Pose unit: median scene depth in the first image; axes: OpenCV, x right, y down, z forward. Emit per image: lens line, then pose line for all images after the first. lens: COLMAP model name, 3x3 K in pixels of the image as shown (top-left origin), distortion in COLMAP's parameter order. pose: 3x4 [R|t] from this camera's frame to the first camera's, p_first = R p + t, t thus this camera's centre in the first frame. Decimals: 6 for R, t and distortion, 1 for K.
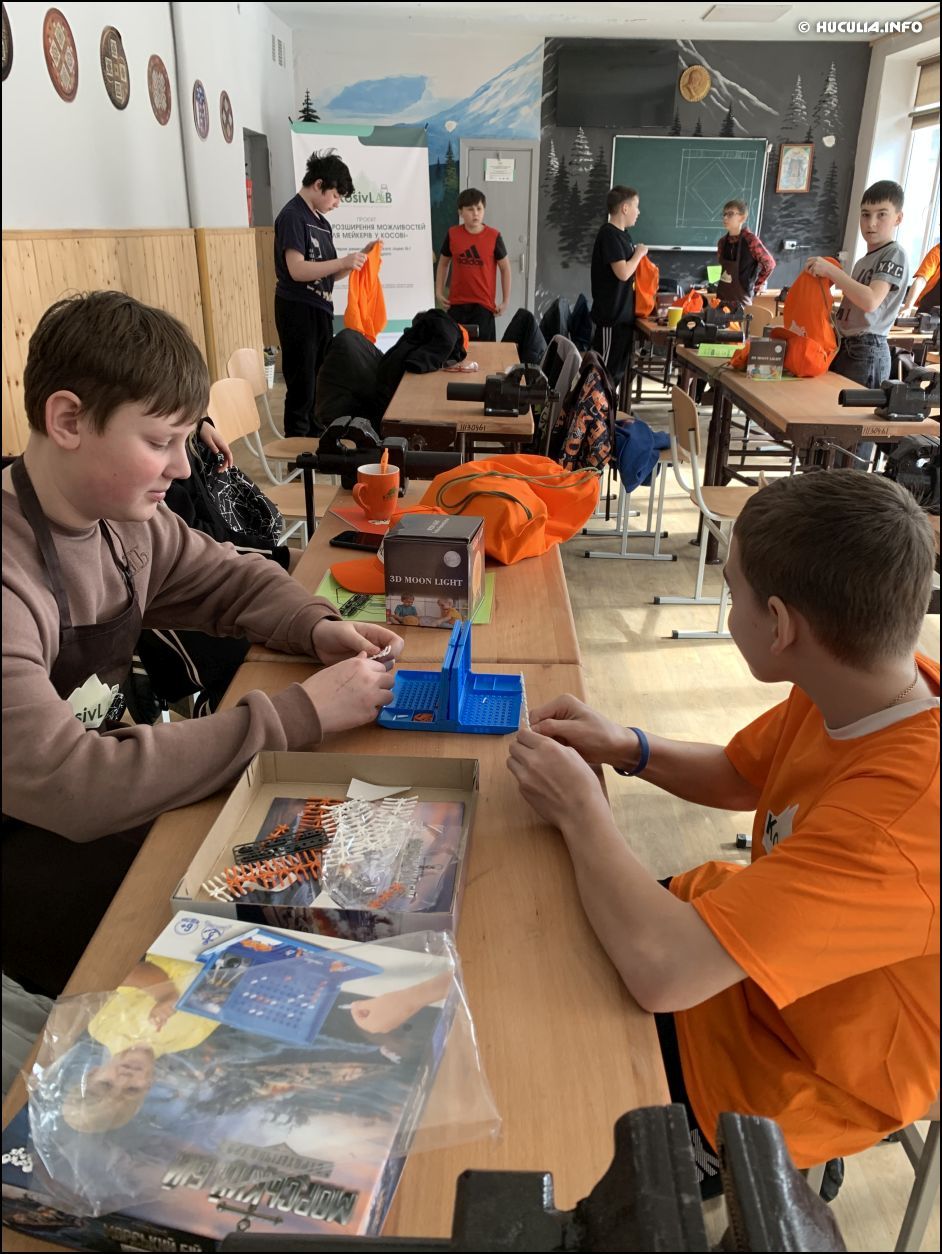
lens RADIAL K [[968.4, 0, 485.8], [0, 968.4, 603.3], [0, 0, 1]] dist [0.022894, -0.006320]
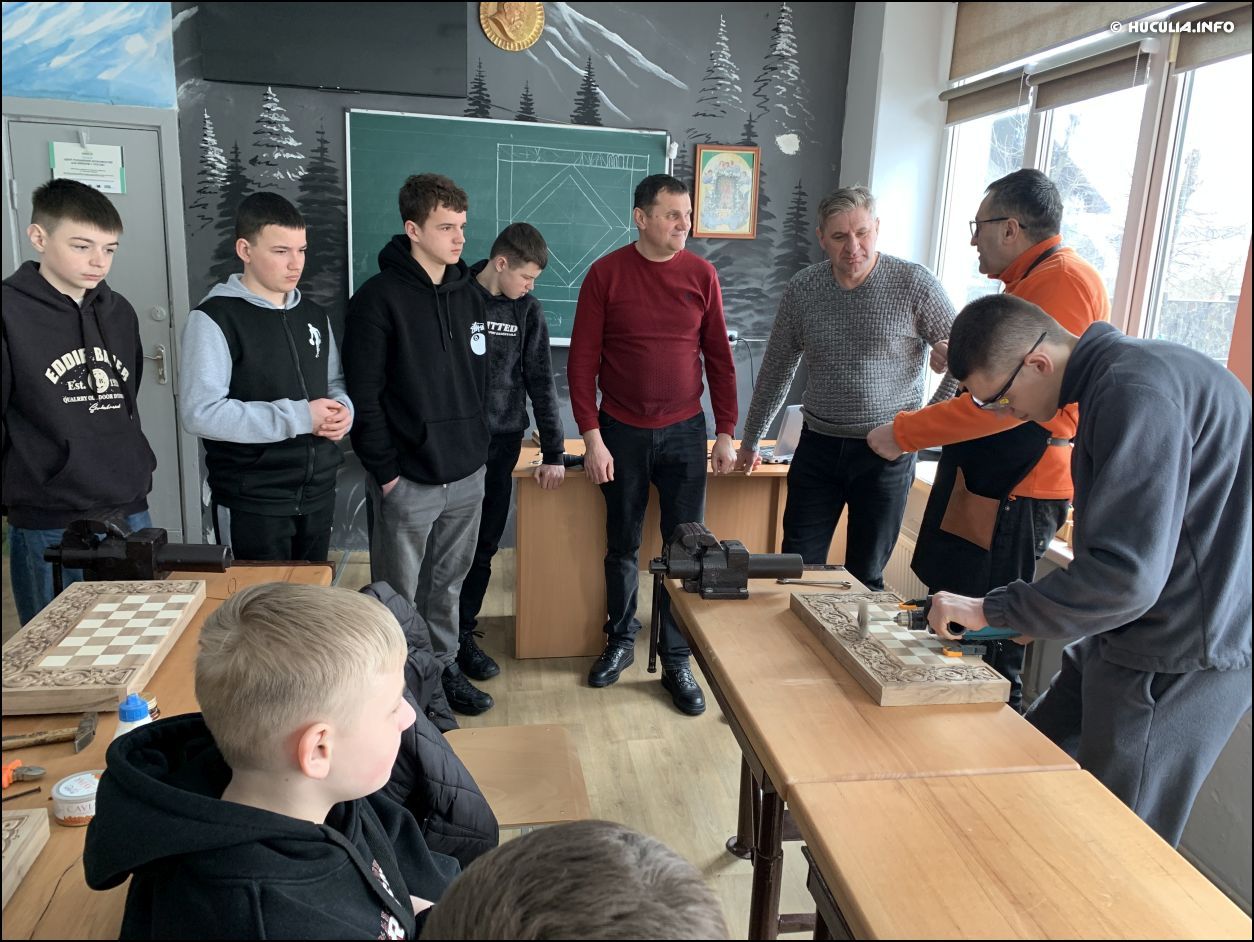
lens RADIAL K [[968.4, 0, 626.7], [0, 968.4, 476.5], [0, 0, 1]] dist [0.022894, -0.006320]
pose [[0.987512, -0.009076, 0.157280, 0.188625], [0.034680, 0.986374, -0.160824, -0.225655], [-0.153677, 0.164270, 0.974371, 0.550456]]
